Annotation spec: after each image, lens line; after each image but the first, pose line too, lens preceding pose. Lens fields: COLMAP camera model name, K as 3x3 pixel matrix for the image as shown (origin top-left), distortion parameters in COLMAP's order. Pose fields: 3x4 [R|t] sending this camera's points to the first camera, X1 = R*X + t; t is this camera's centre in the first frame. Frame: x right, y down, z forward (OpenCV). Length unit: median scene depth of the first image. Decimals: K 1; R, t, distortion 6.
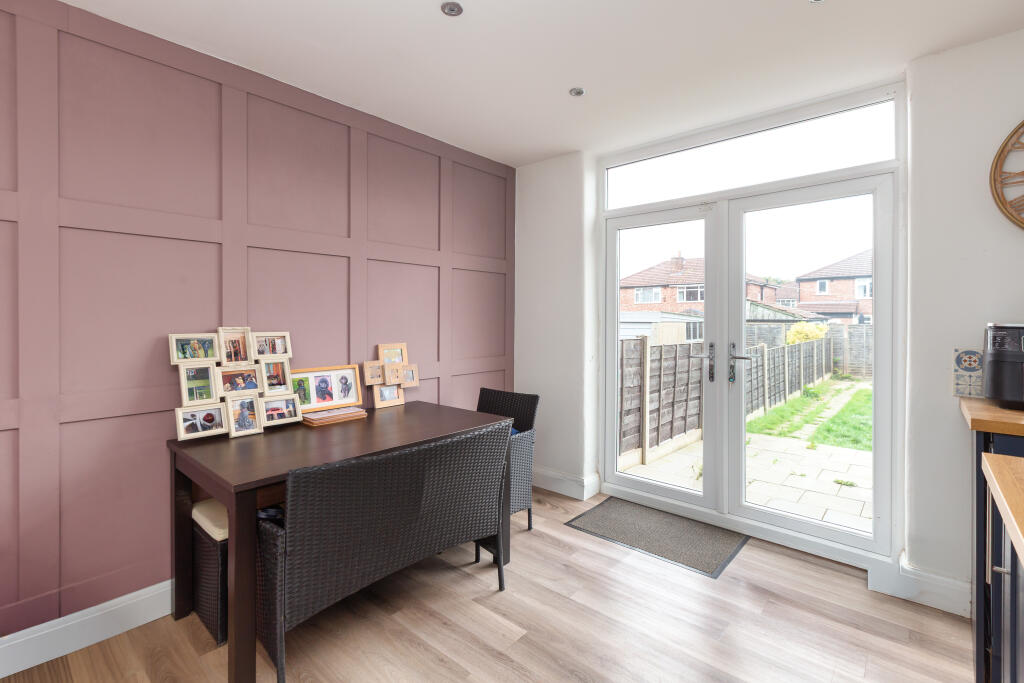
lens RADIAL K [[467.2, 0, 550.7], [0, 467.2, 325.2], [0, 0, 1]] dist [-0.000598, 0.000857]
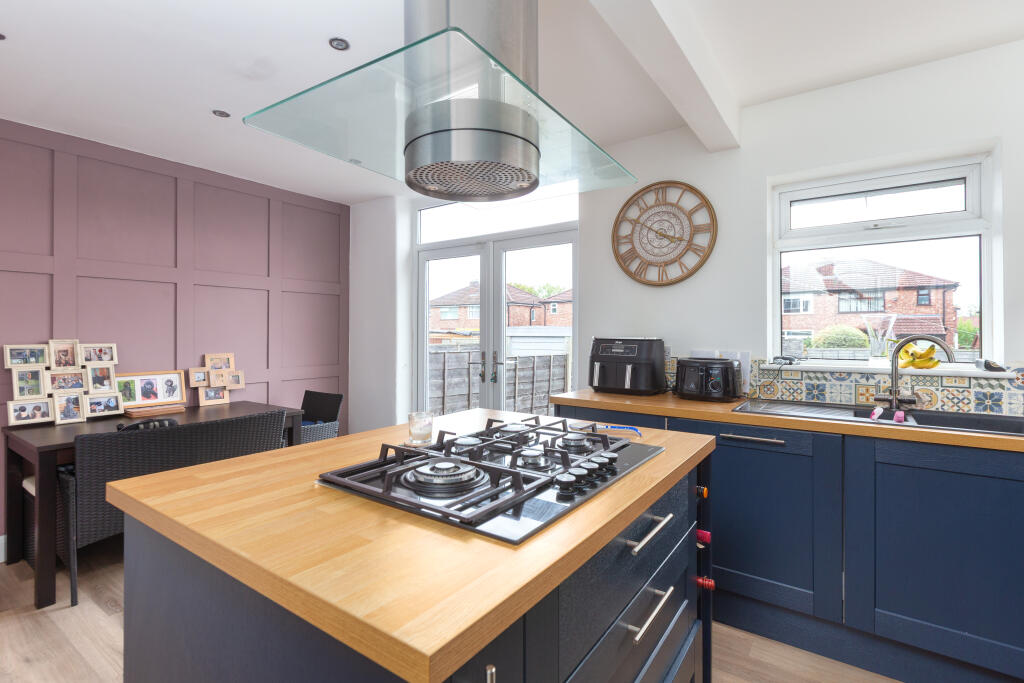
lens RADIAL K [[467.2, 0, 523.1], [0, 467.2, 337.1], [0, 0, 1]] dist [-0.000598, 0.000857]
pose [[0.995887, -0.002307, 0.090573, 0.398917], [0.002953, 0.999971, -0.007002, 0.008172], [-0.090554, 0.007241, 0.995865, -0.336806]]
